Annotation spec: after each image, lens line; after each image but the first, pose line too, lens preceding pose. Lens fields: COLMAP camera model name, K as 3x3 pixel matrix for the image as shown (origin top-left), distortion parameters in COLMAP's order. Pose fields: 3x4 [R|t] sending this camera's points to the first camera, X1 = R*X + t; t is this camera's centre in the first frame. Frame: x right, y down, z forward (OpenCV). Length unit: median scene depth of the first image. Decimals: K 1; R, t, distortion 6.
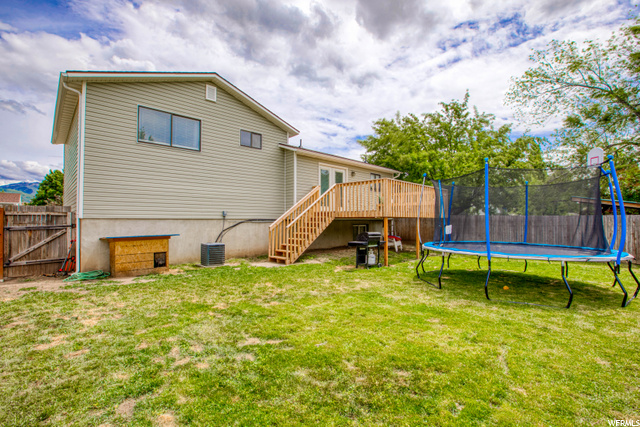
lens RADIAL K [[296.5, 0, 320.0], [0, 296.5, 213.5], [0, 0, 1]] dist [-0.002346, 0.000066]
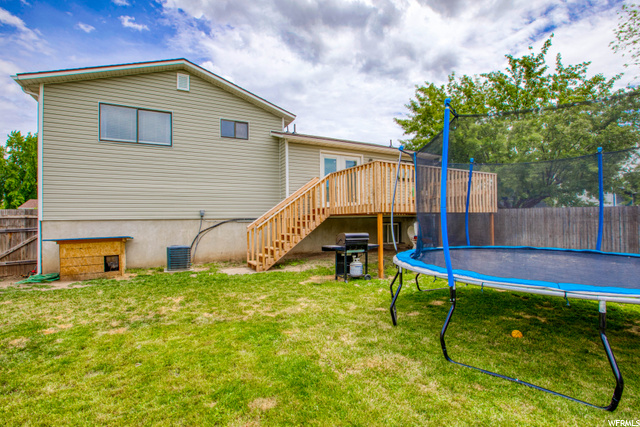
lens RADIAL K [[294.0, 0, 319.0], [0, 294.0, 216.8], [0, 0, 1]] dist [-0.010501, 0.000143]
pose [[0.956107, -0.021889, -0.292199, 0.291746], [0.023959, 0.999707, 0.003506, 0.017709], [0.292037, -0.010352, 0.956351, 0.253393]]
